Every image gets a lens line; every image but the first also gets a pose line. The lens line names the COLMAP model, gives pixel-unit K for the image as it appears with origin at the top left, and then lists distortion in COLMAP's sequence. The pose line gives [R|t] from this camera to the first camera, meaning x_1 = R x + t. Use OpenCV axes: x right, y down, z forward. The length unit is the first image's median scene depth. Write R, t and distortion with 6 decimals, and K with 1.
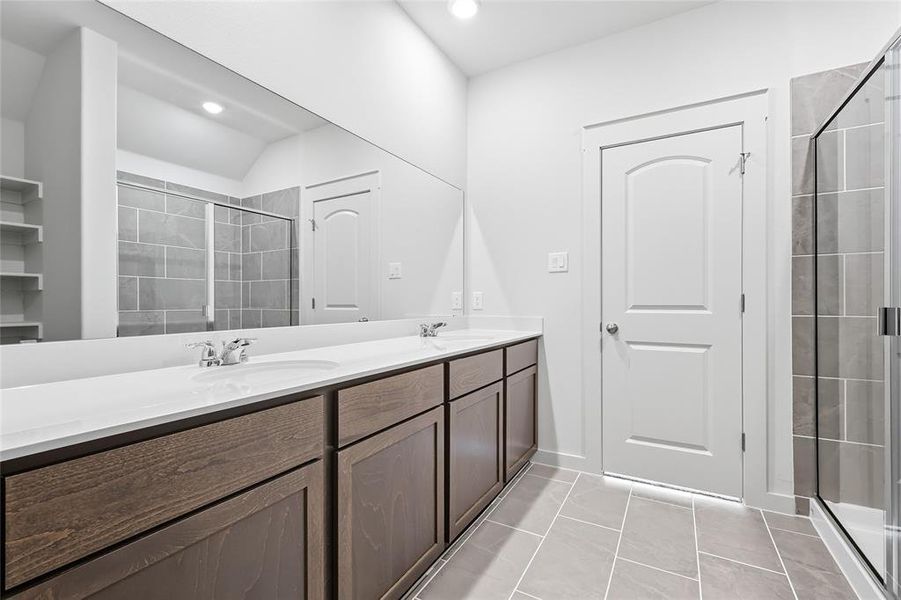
lens RADIAL K [[395.4, 0, 454.0], [0, 395.4, 301.8], [0, 0, 1]] dist [0.001342, 0.001678]
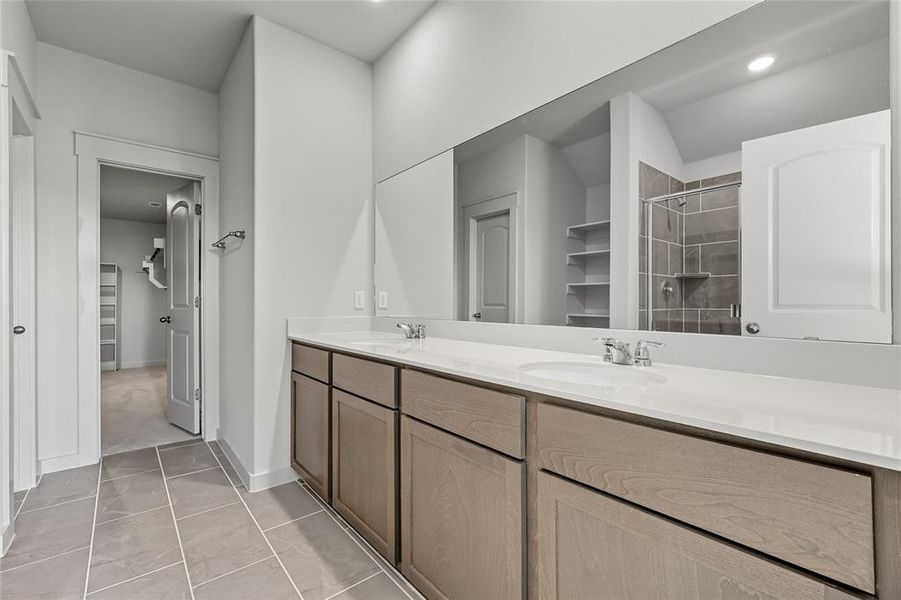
lens RADIAL K [[395.4, 0, 454.4], [0, 395.4, 304.5], [0, 0, 1]] dist [0.001342, 0.001678]
pose [[-0.337851, -0.001564, -0.941198, 0.719019], [0.005656, 0.999977, -0.003692, 0.013203], [0.941183, -0.006571, -0.337835, 1.297346]]
